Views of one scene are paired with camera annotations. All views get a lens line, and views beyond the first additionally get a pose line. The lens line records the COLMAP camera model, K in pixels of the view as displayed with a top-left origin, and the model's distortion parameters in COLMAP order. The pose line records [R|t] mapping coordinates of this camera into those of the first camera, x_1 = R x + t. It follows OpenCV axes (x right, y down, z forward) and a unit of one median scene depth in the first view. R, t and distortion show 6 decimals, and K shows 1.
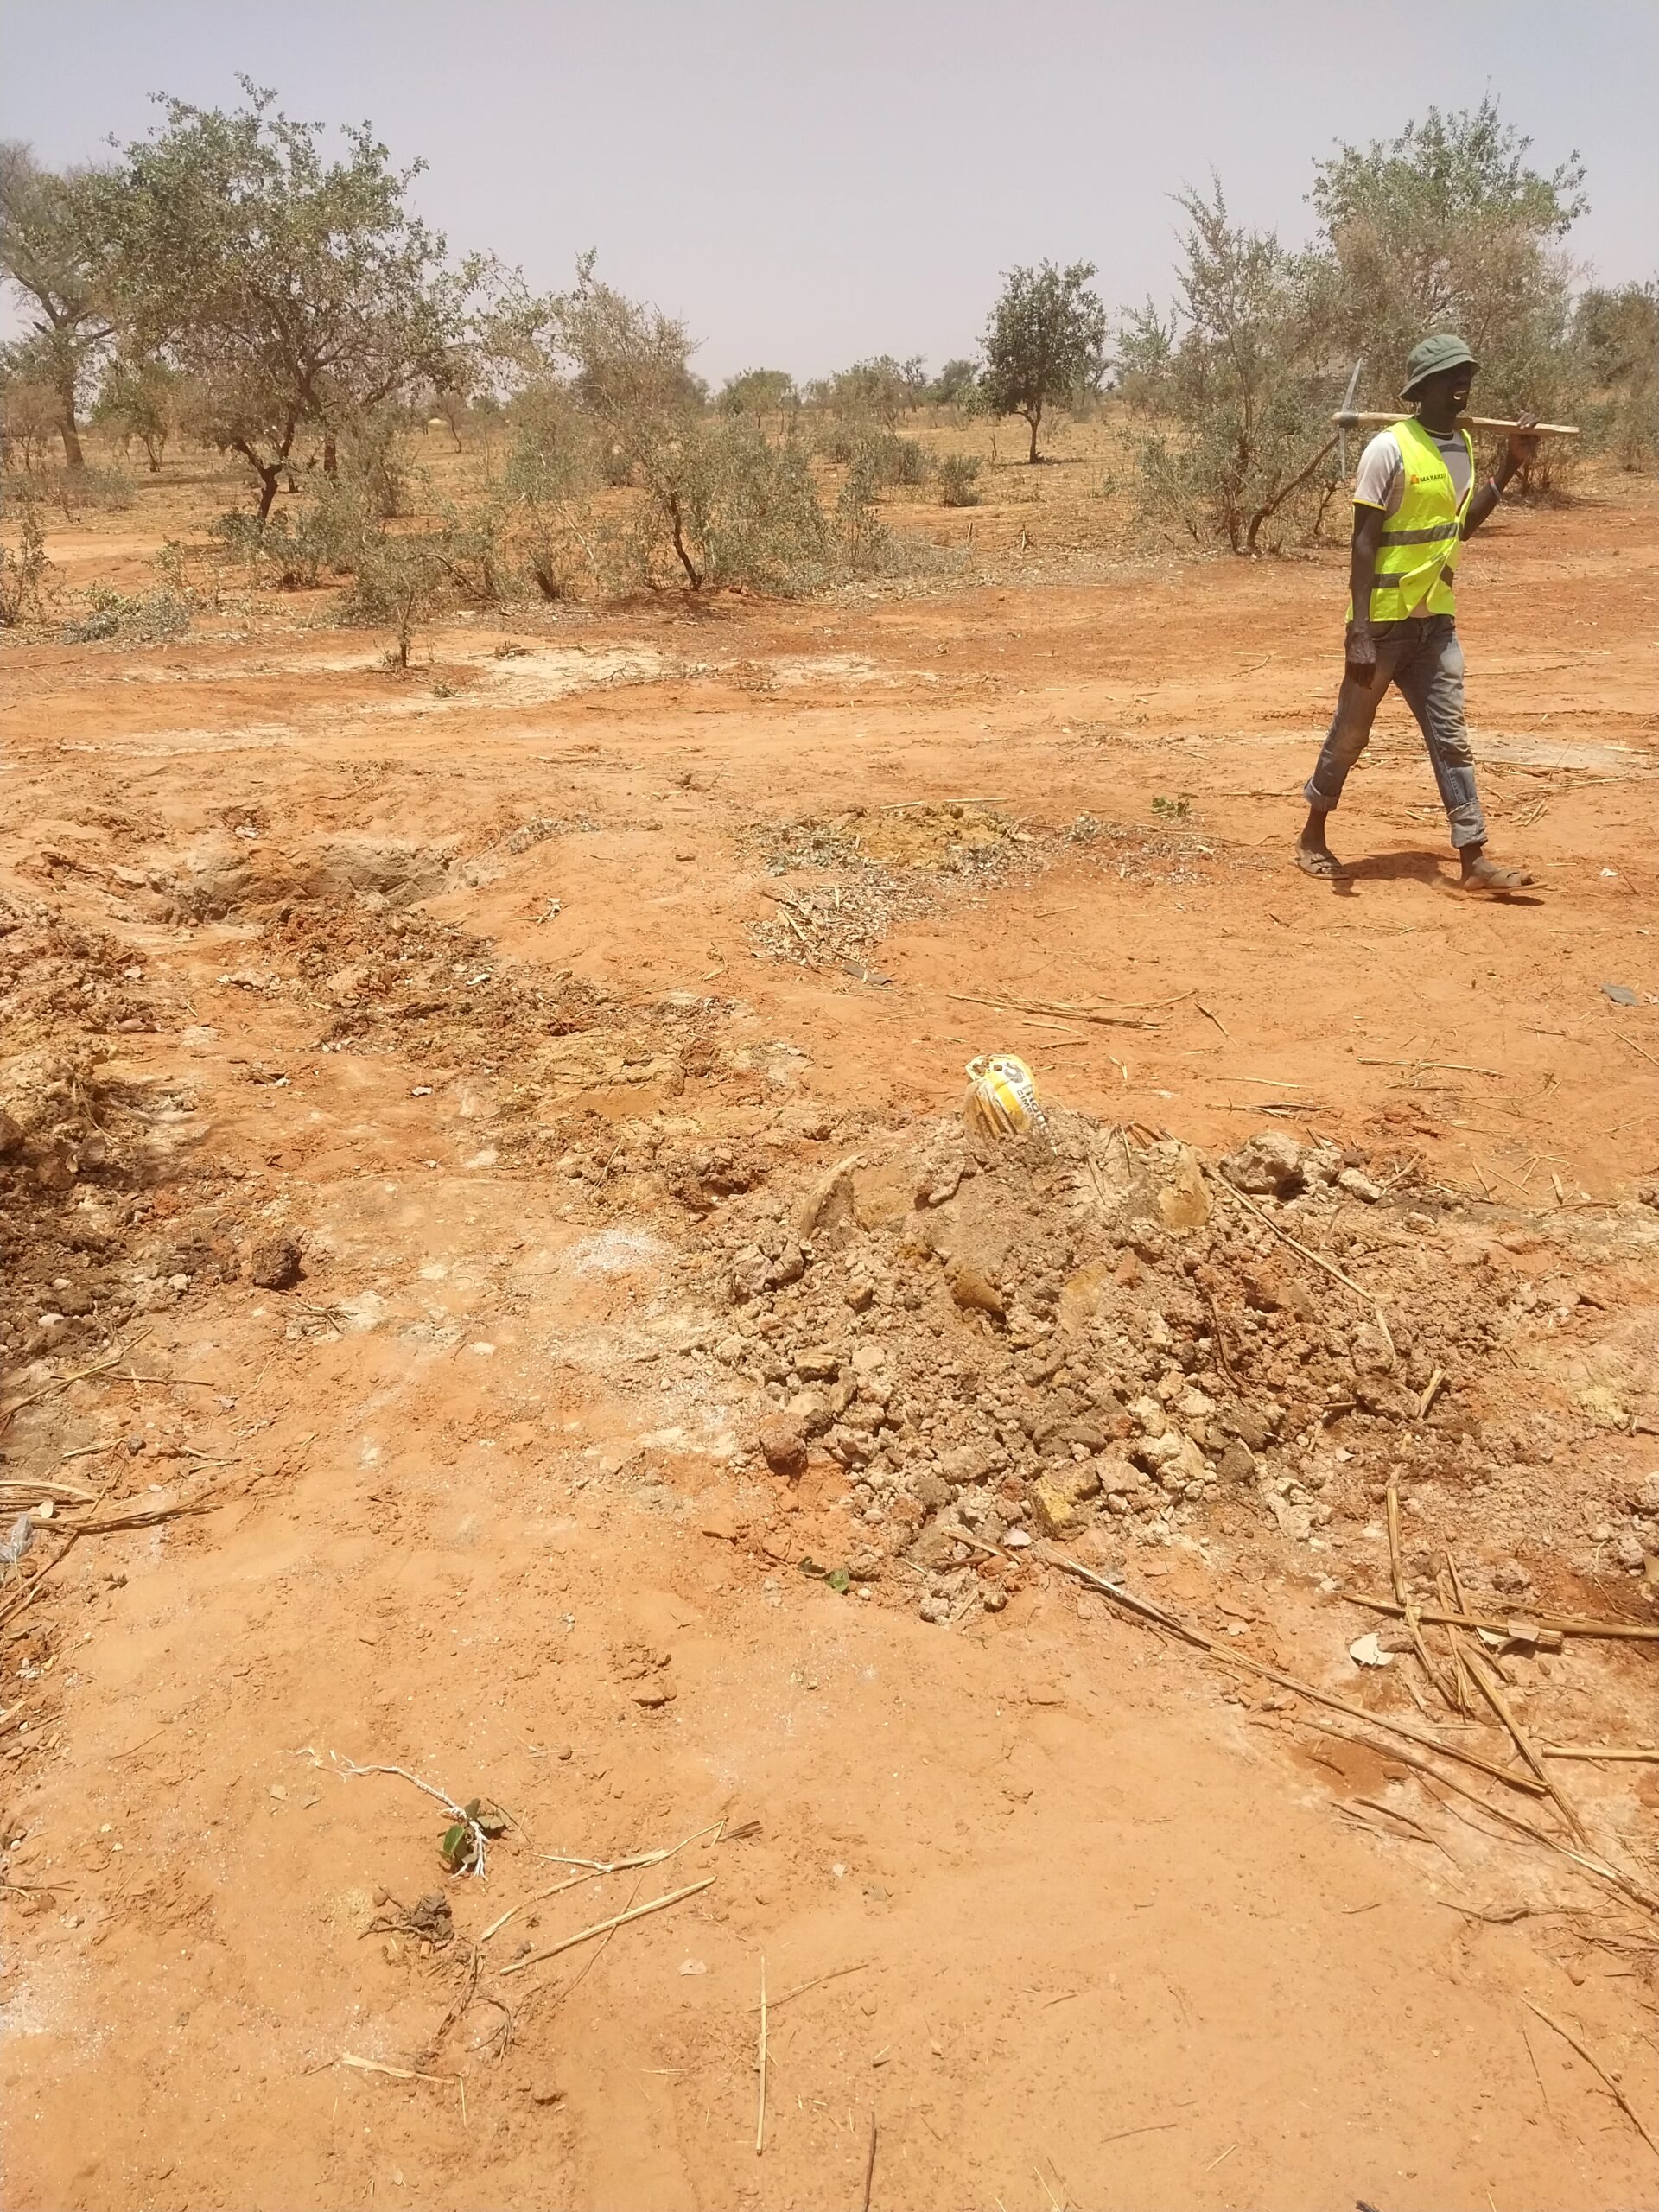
lens RADIAL K [[1740.3, 0, 832.1], [0, 1740.3, 1095.8], [0, 0, 1]] dist [0.008460, 0.003174]
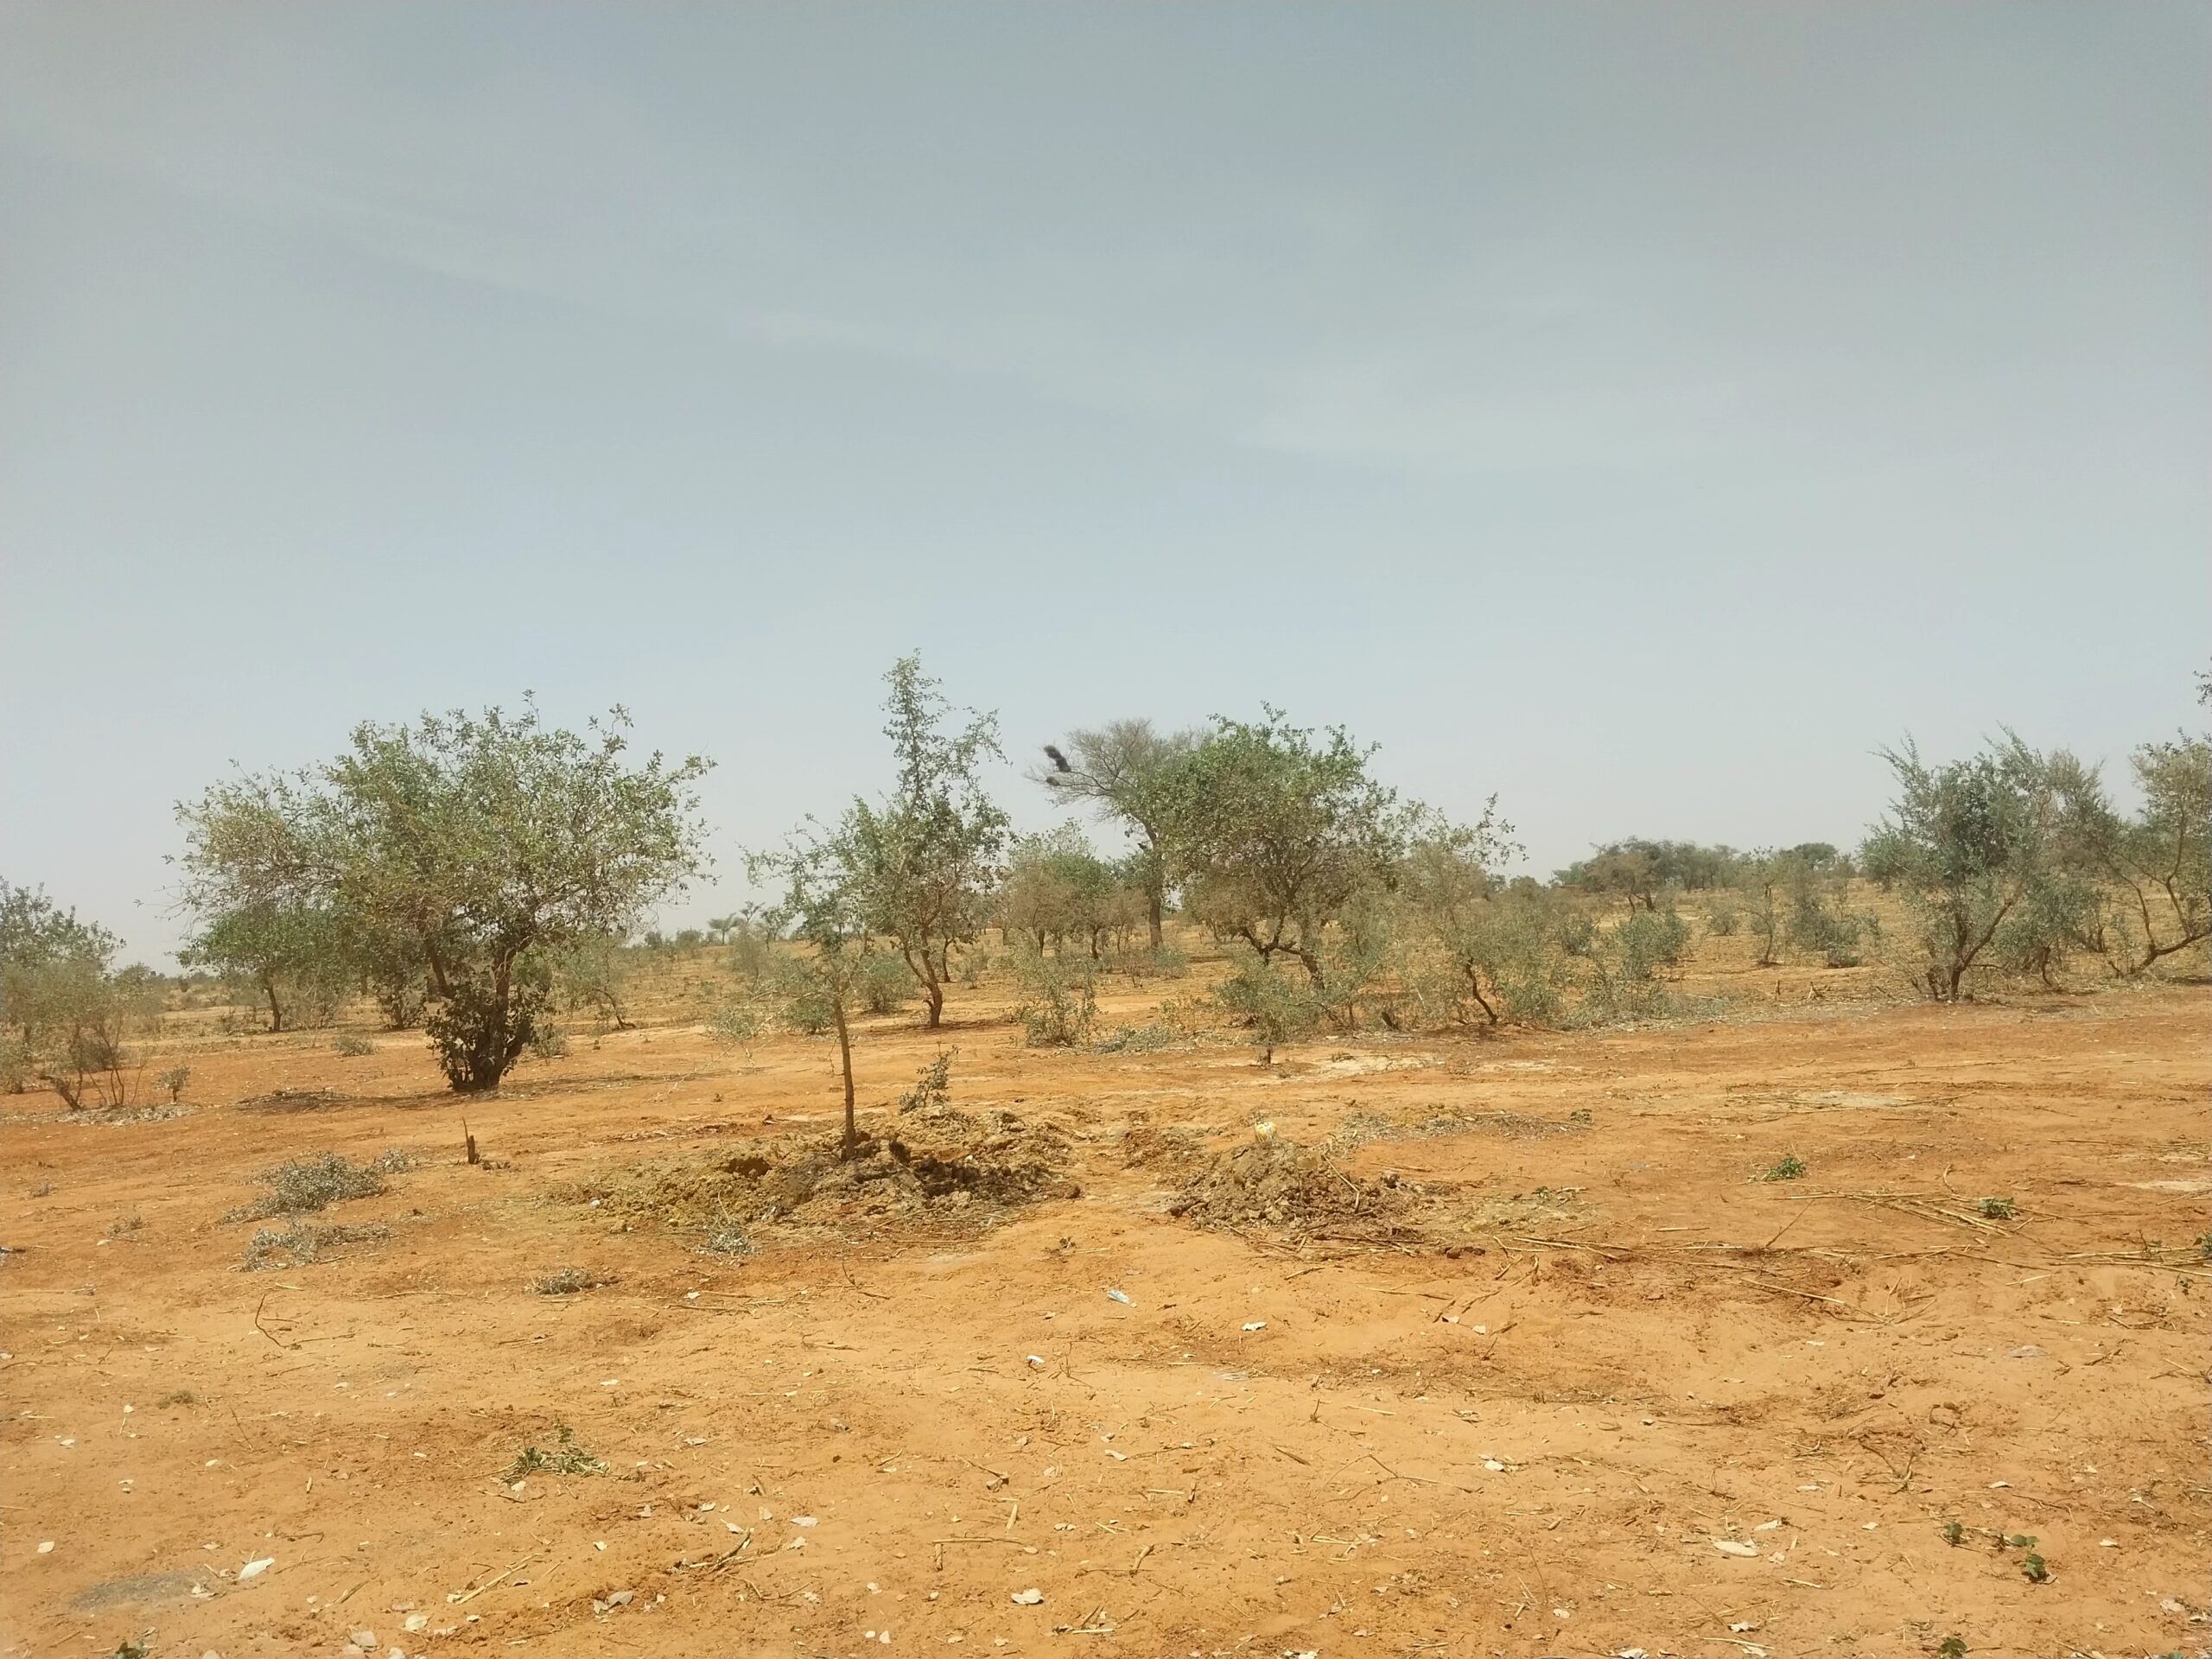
lens RADIAL K [[1721.8, 0, 1100.5], [0, 1721.8, 827.1], [0, 0, 1]] dist [0.009369, -0.010314]
pose [[0.910053, -0.046735, -0.411848, 0.137612], [-0.121635, 0.919765, -0.373144, 0.084205], [0.396243, 0.389676, 0.831351, -0.243603]]
